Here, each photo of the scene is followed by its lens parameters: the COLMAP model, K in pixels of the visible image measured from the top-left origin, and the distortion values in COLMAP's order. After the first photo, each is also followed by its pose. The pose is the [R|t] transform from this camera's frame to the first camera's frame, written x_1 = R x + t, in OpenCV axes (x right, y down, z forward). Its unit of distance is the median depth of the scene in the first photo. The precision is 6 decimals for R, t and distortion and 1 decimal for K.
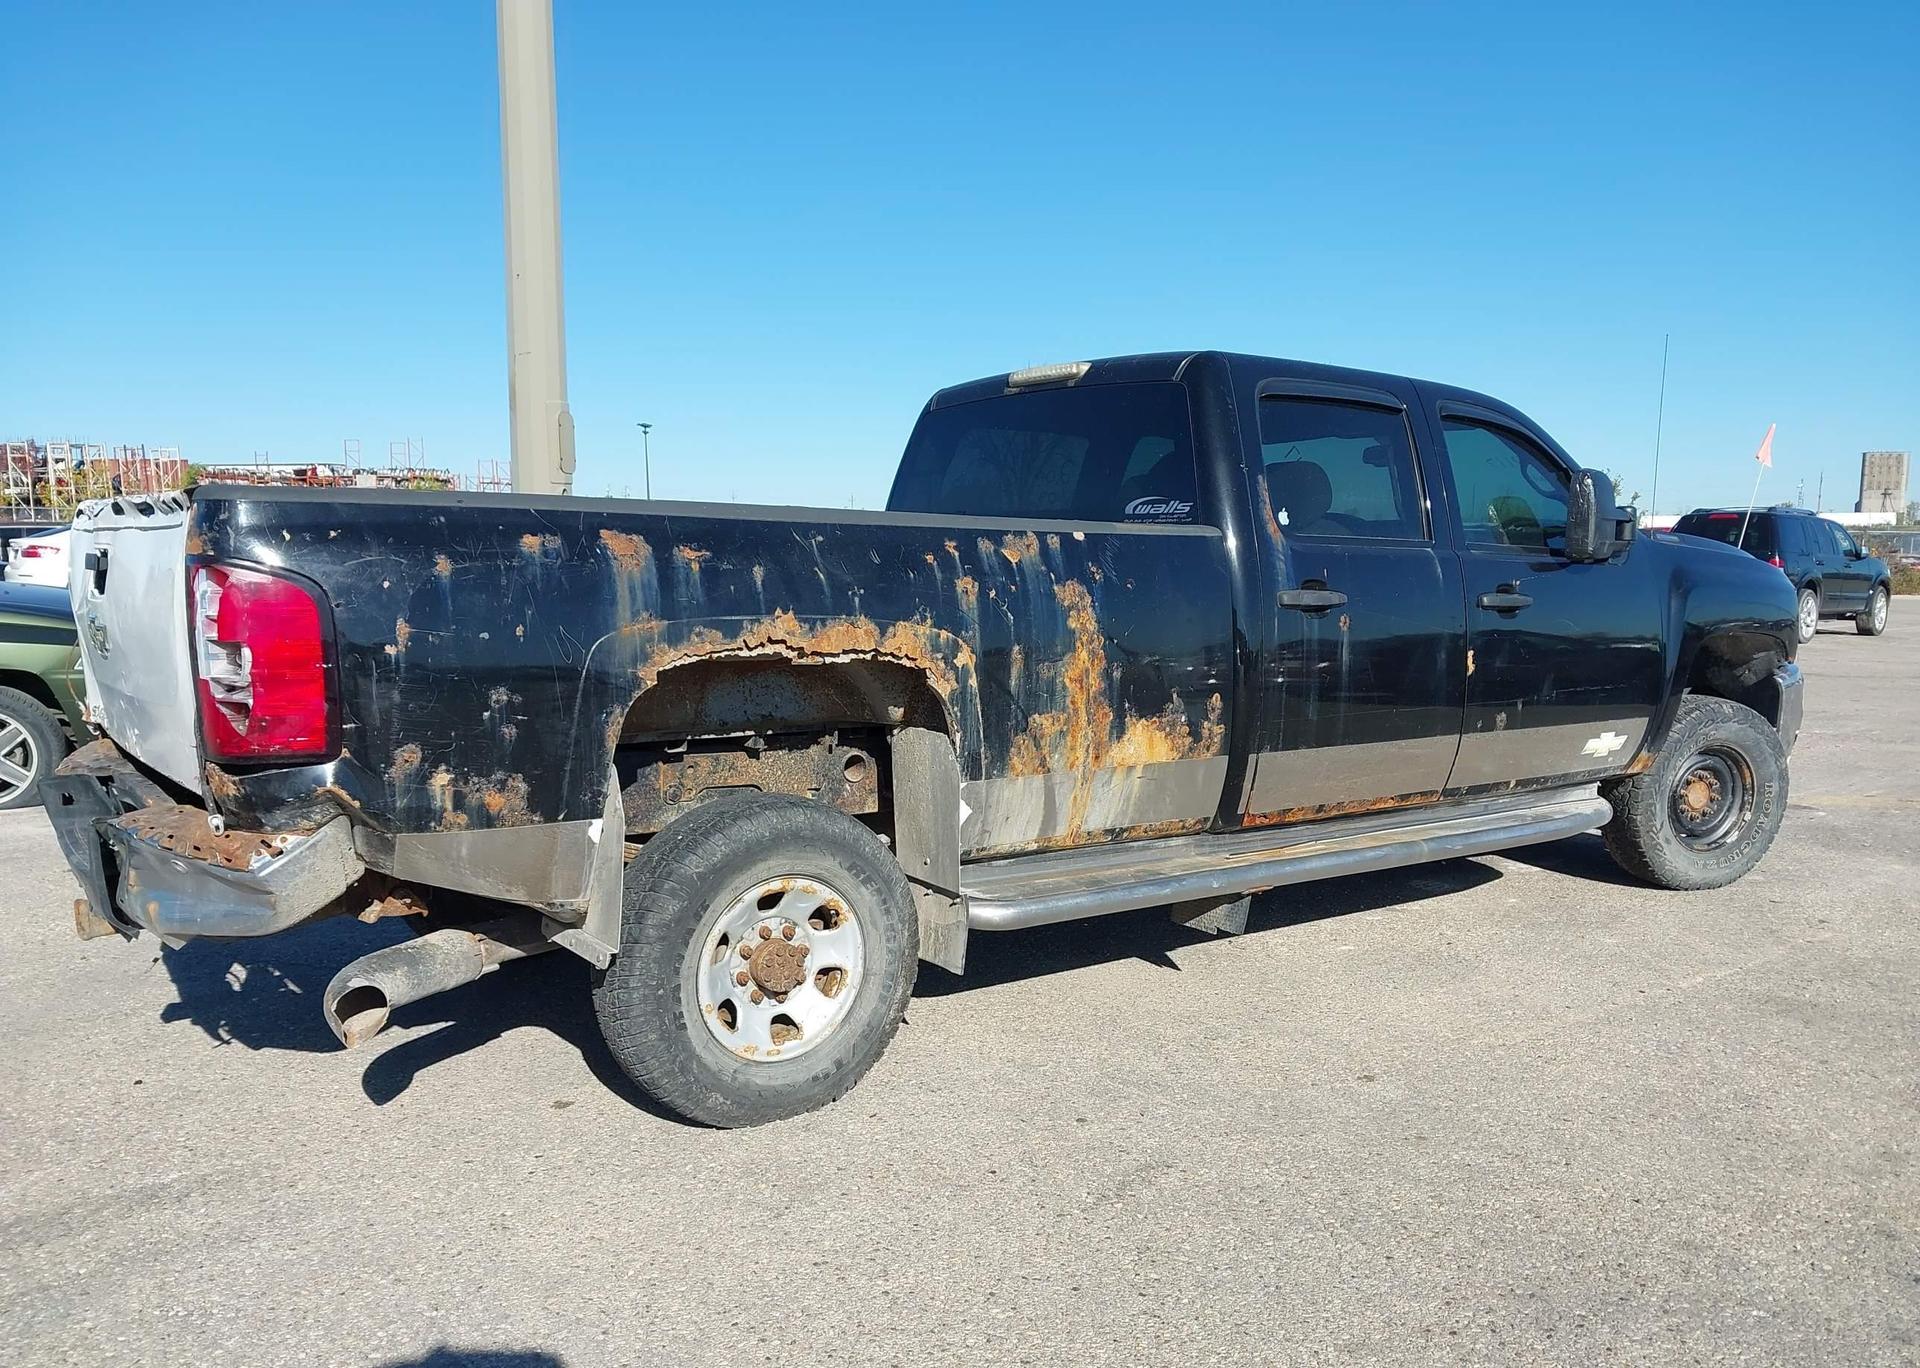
lens RADIAL K [[1558.5, 0, 970.3], [0, 1558.5, 694.0], [0, 0, 1]] dist [0.053887, -0.096769]
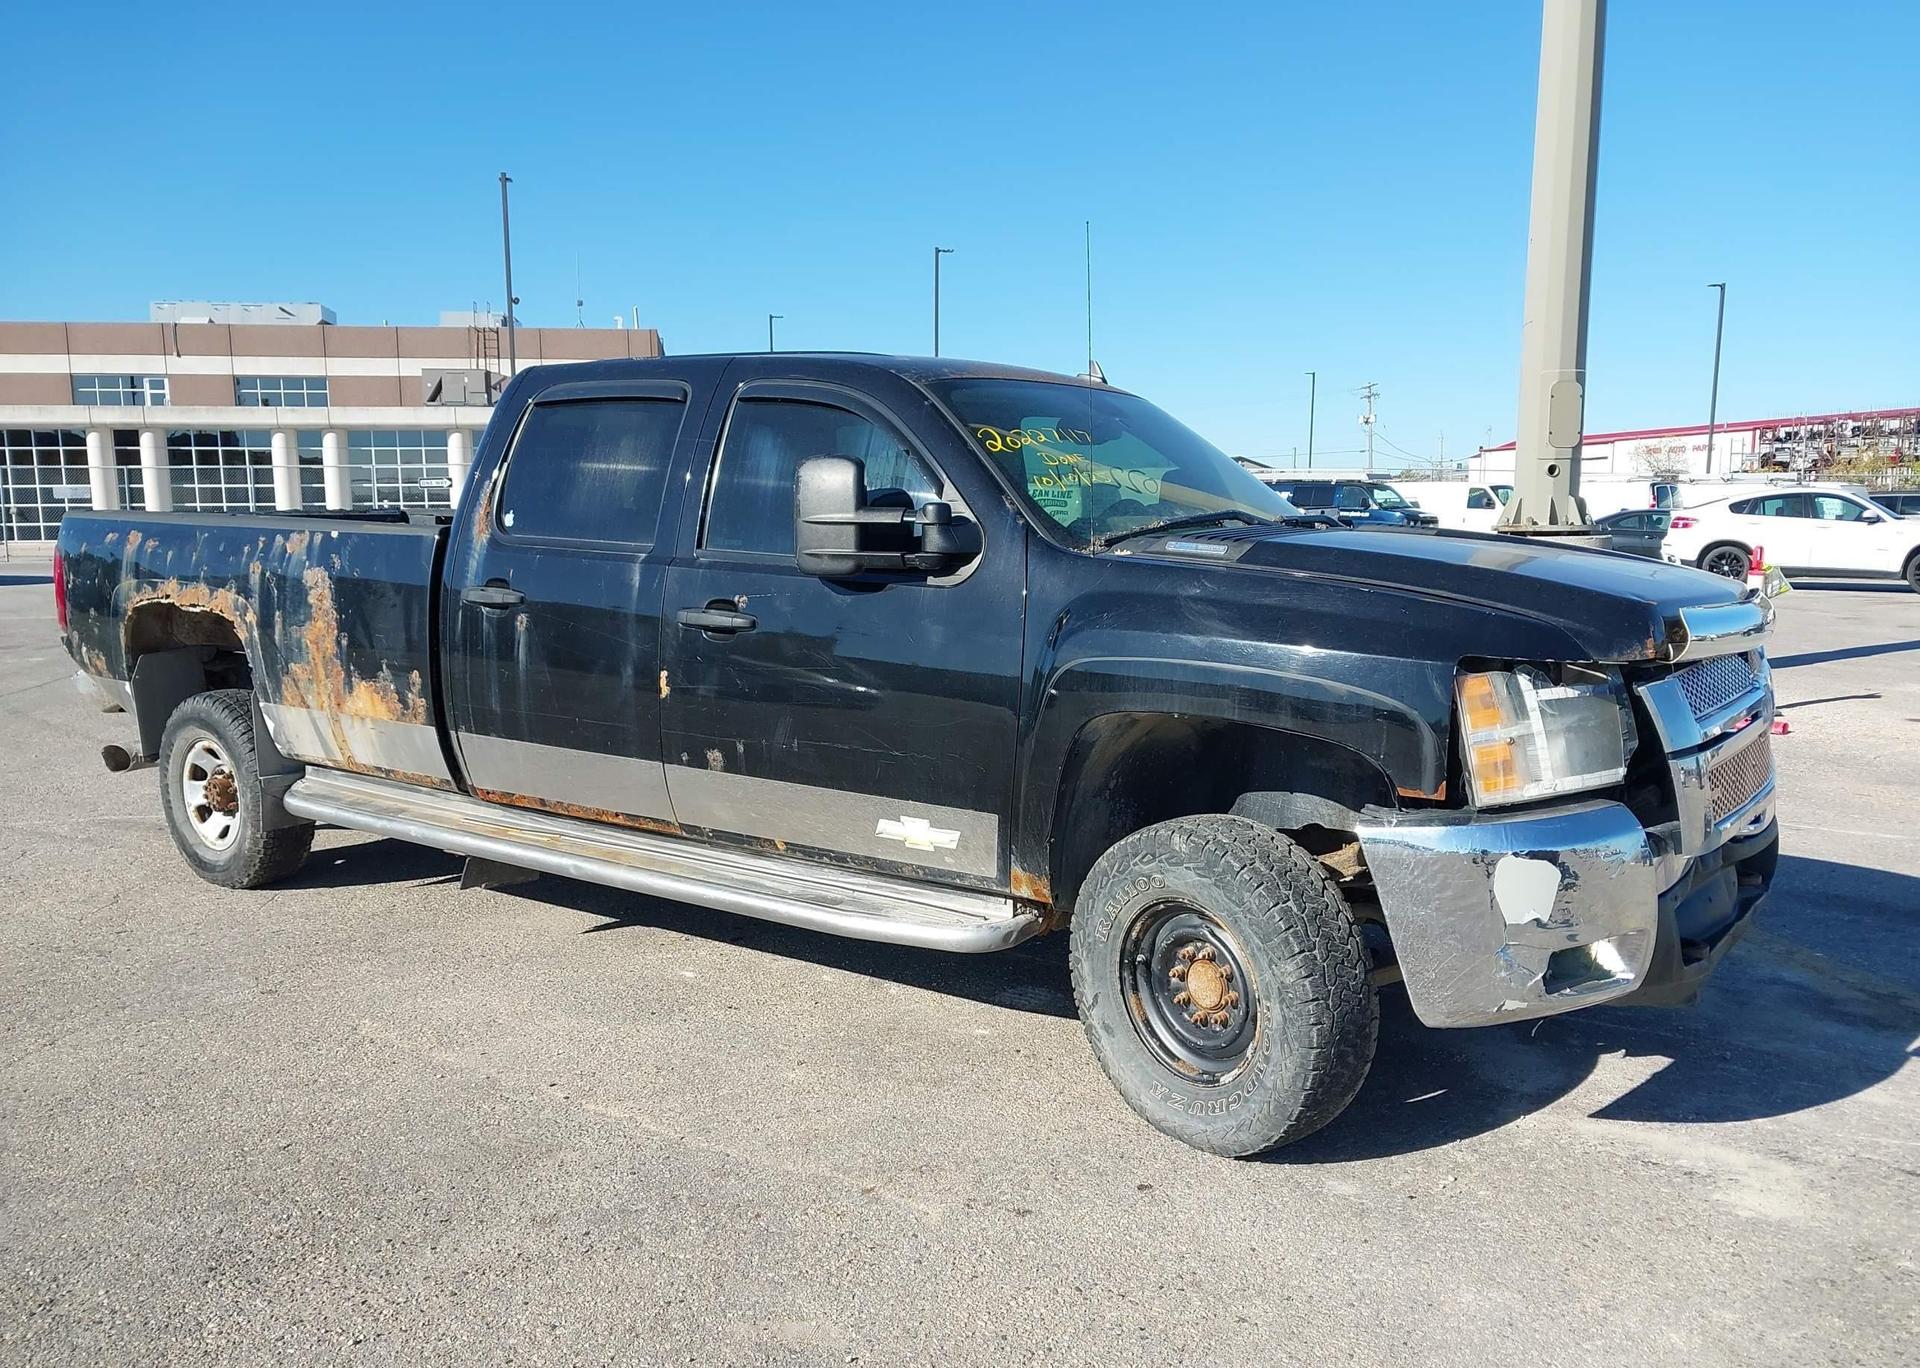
lens RADIAL K [[1558.5, 0, 956.0], [0, 1558.5, 683.9], [0, 0, 1]] dist [0.053887, -0.096769]
pose [[0.294845, 0.107000, -0.949535, 1.557594], [-0.089987, 0.992404, 0.083888, -0.140211], [0.951298, 0.060712, 0.302234, 1.152867]]
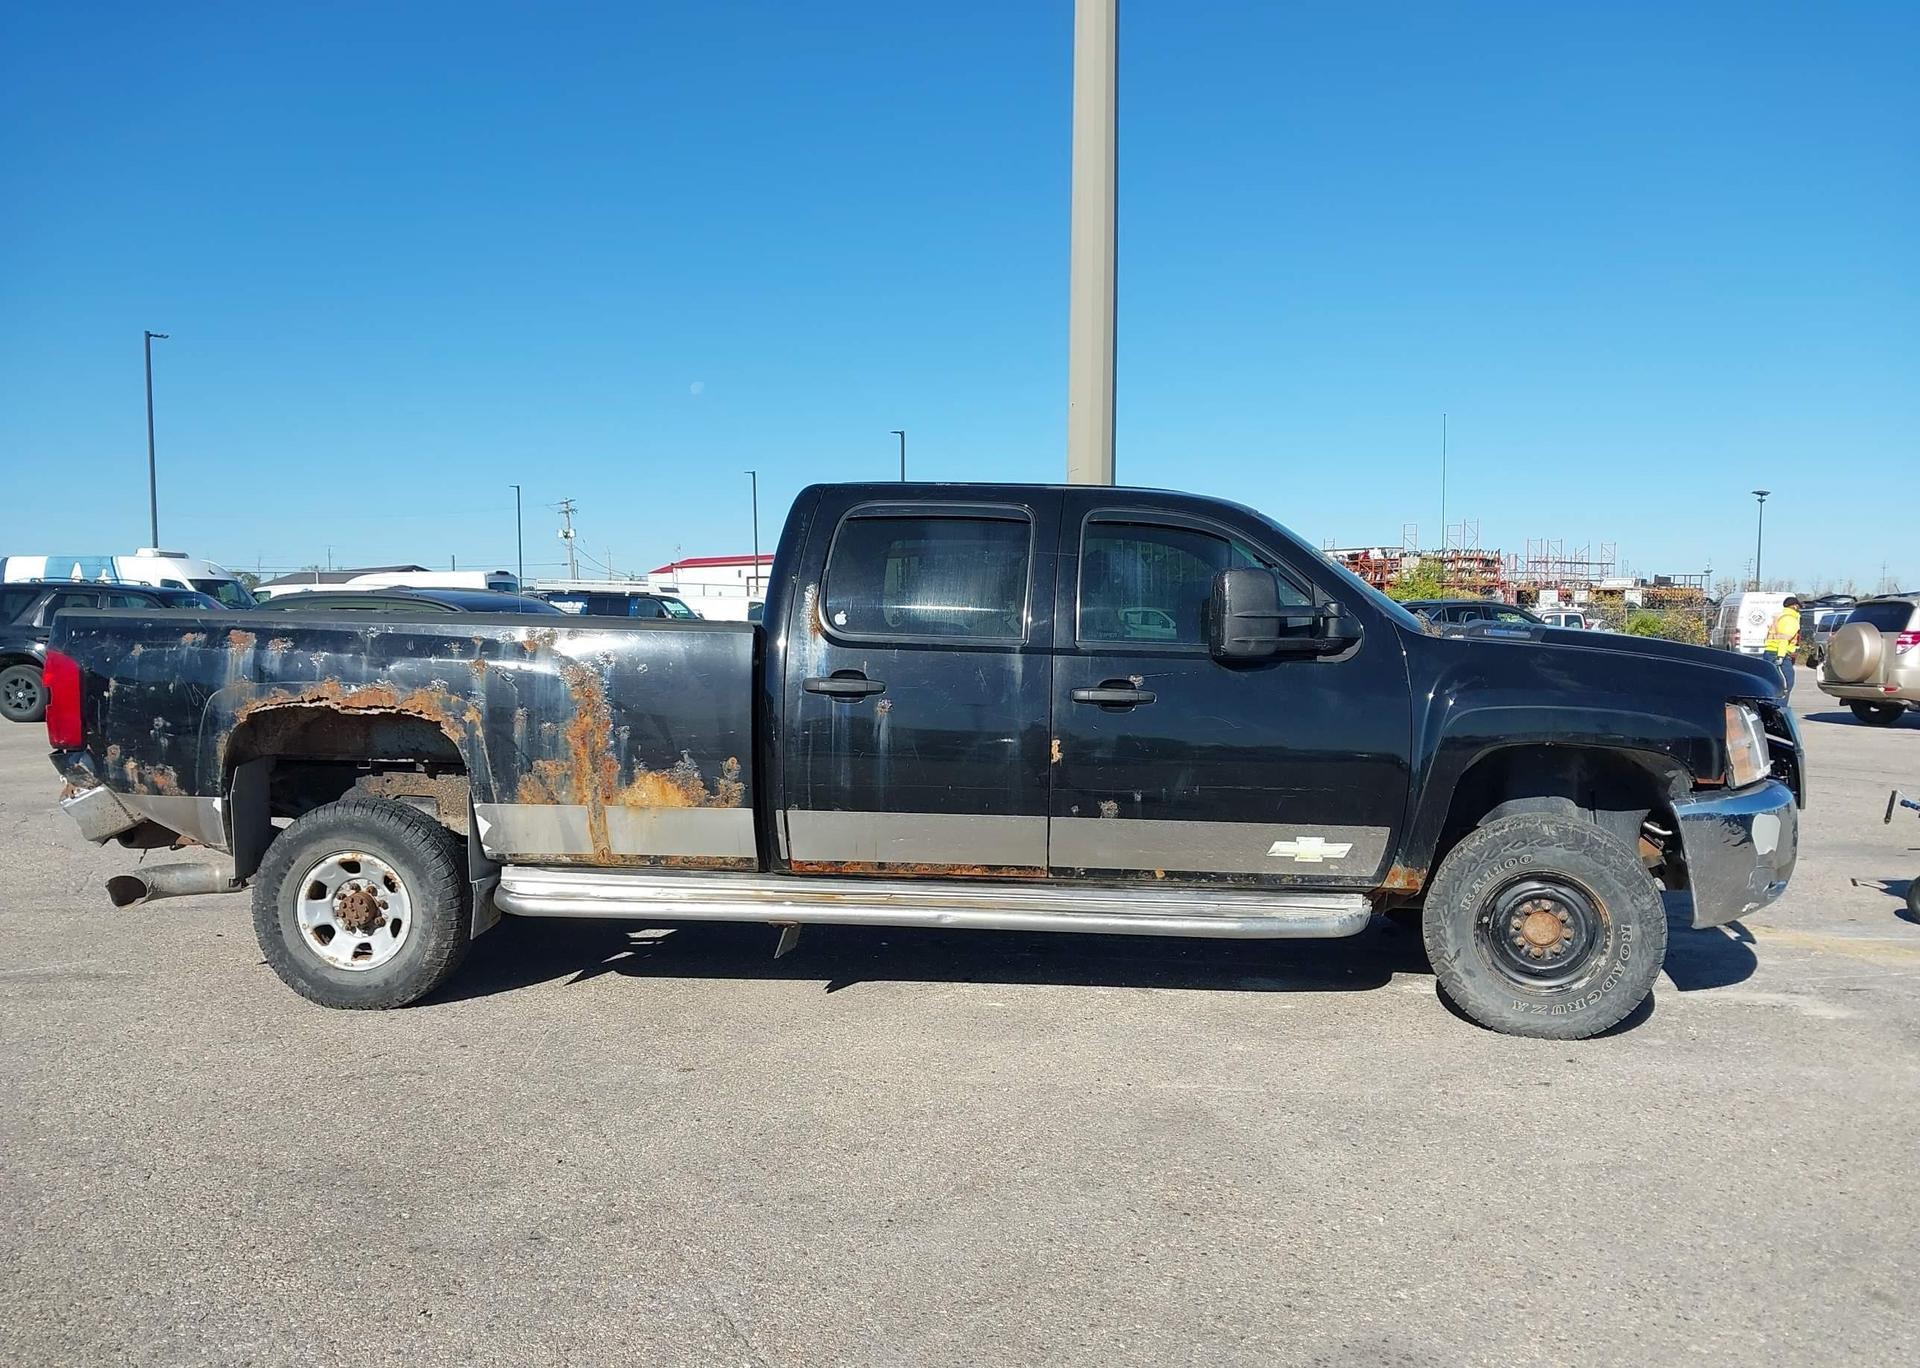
lens RADIAL K [[1558.5, 0, 954.0], [0, 1558.5, 664.8], [0, 0, 1]] dist [0.053887, -0.096769]
pose [[0.749632, 0.020047, -0.661551, 1.256964], [-0.064448, 0.997002, -0.042817, -0.036476], [0.658709, 0.074732, 0.748677, 0.192511]]
